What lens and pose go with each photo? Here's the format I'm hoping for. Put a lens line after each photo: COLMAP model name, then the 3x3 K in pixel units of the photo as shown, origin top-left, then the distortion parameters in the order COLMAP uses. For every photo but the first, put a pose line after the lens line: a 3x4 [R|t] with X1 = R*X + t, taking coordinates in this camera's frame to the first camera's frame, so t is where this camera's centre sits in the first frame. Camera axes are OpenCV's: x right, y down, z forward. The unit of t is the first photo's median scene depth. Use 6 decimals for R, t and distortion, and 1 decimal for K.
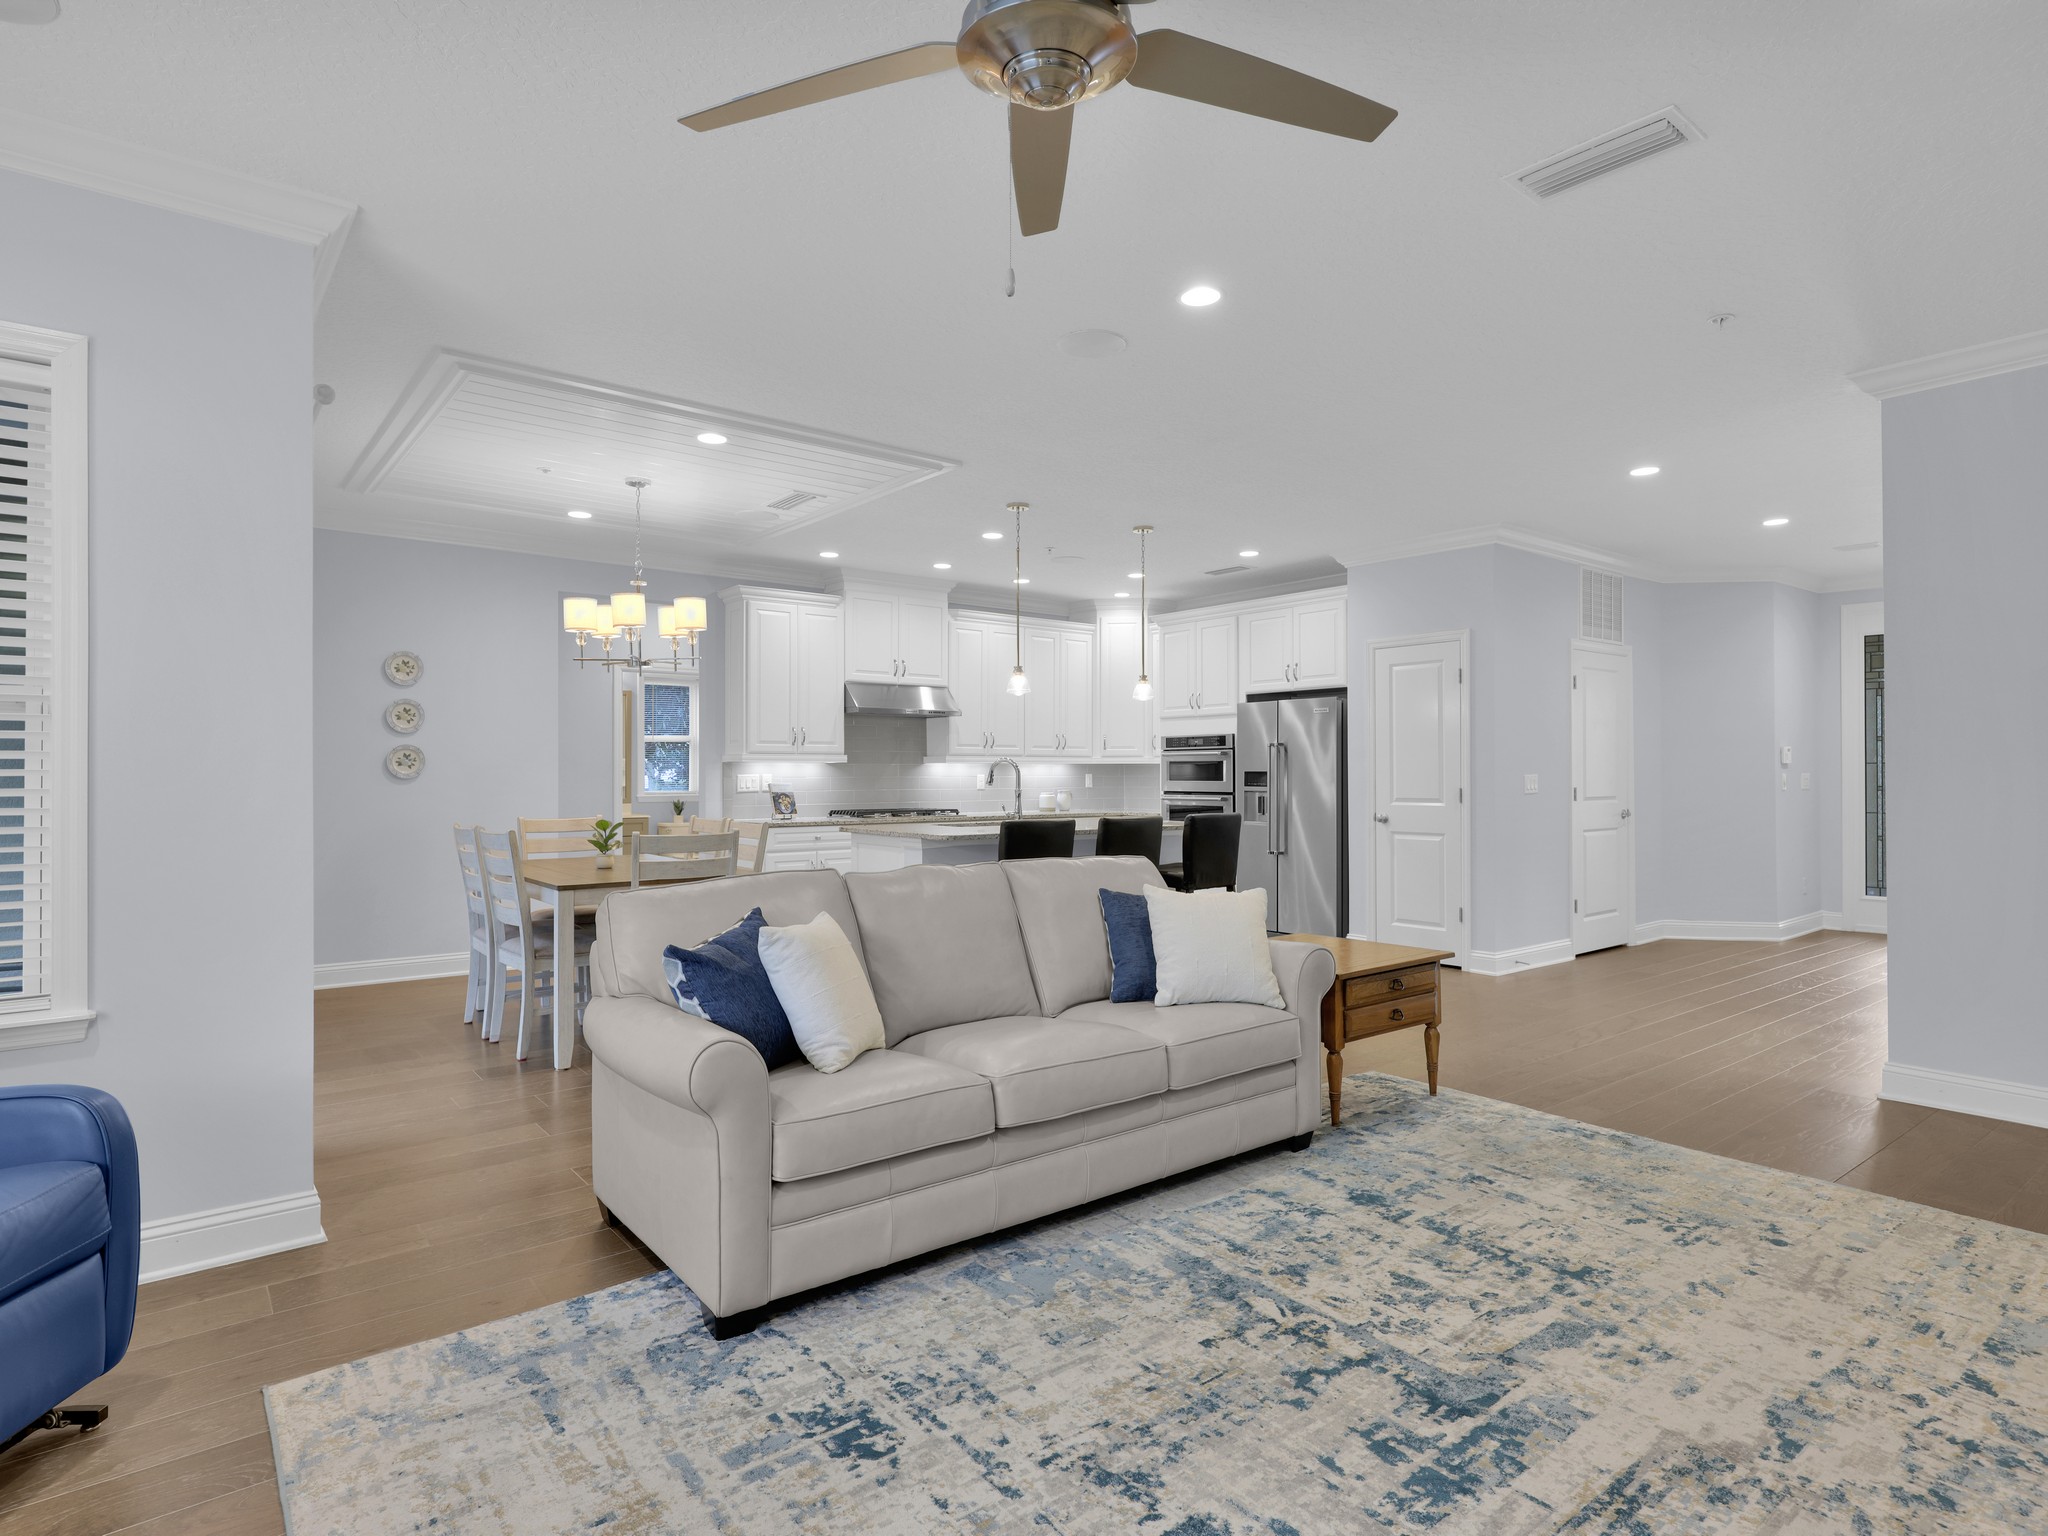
lens RADIAL K [[1117.9, 0, 1027.6], [0, 1117.9, 758.9], [0, 0, 1]] dist [0.000664, 0.000865]
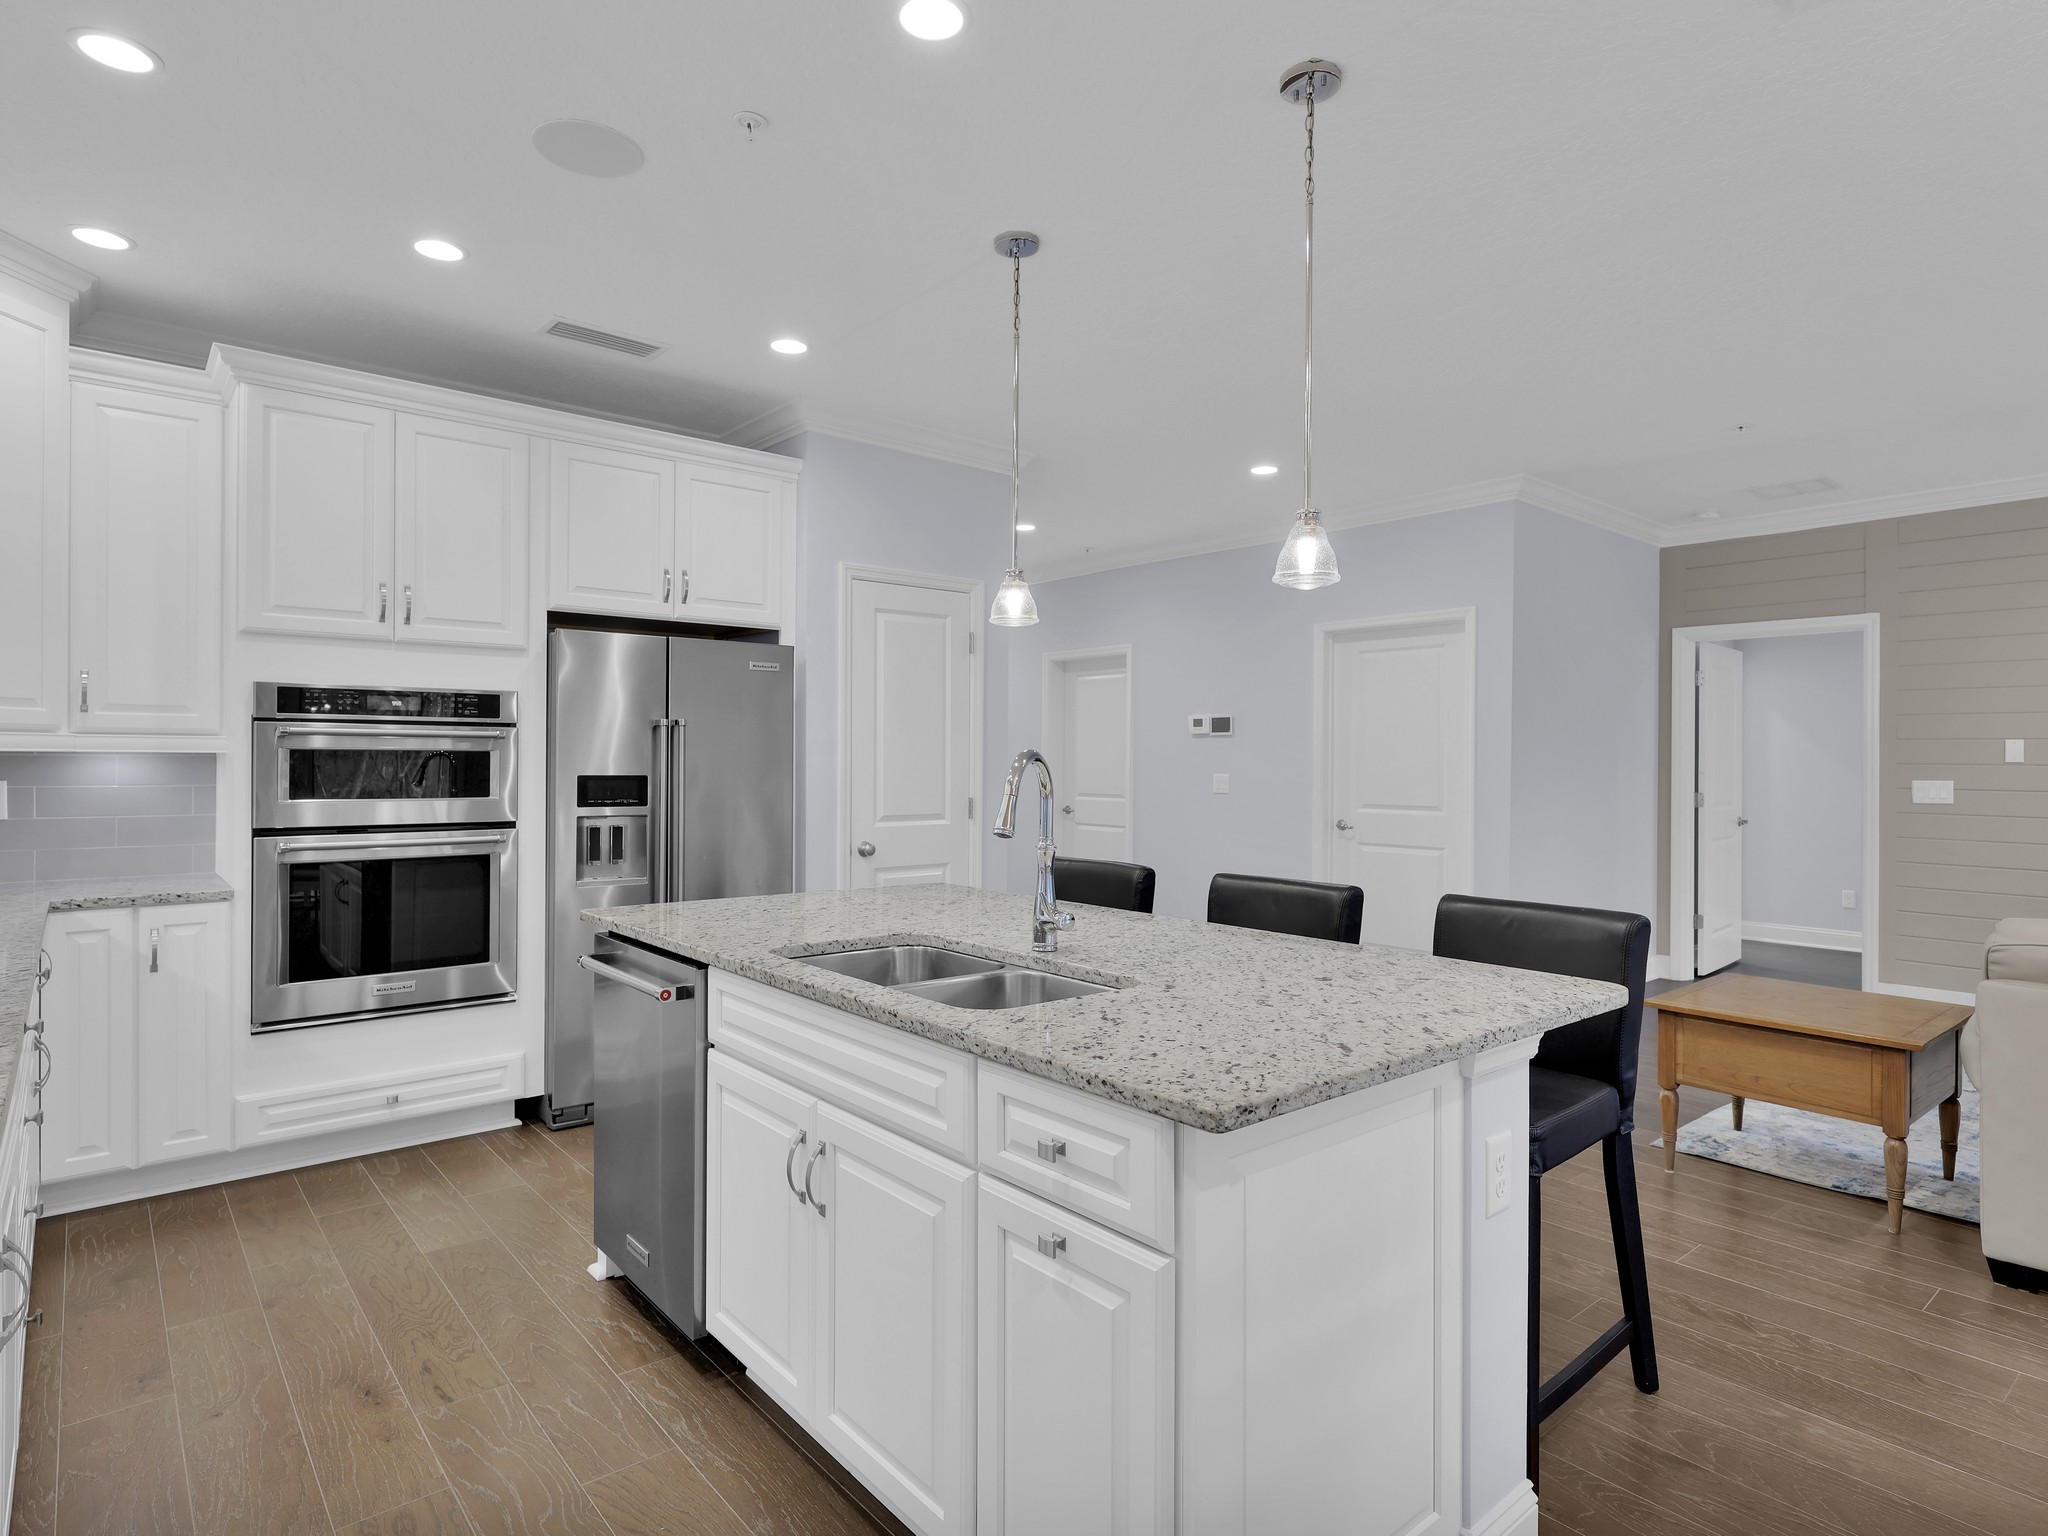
lens RADIAL K [[1117.9, 0, 1030.3], [0, 1117.9, 758.1], [0, 0, 1]] dist [0.000664, 0.000865]
pose [[-0.028587, 0.004870, 0.999579, -0.488876], [-0.017332, 0.999835, -0.005367, 0.005372], [-0.999441, -0.017478, -0.028498, 1.431251]]
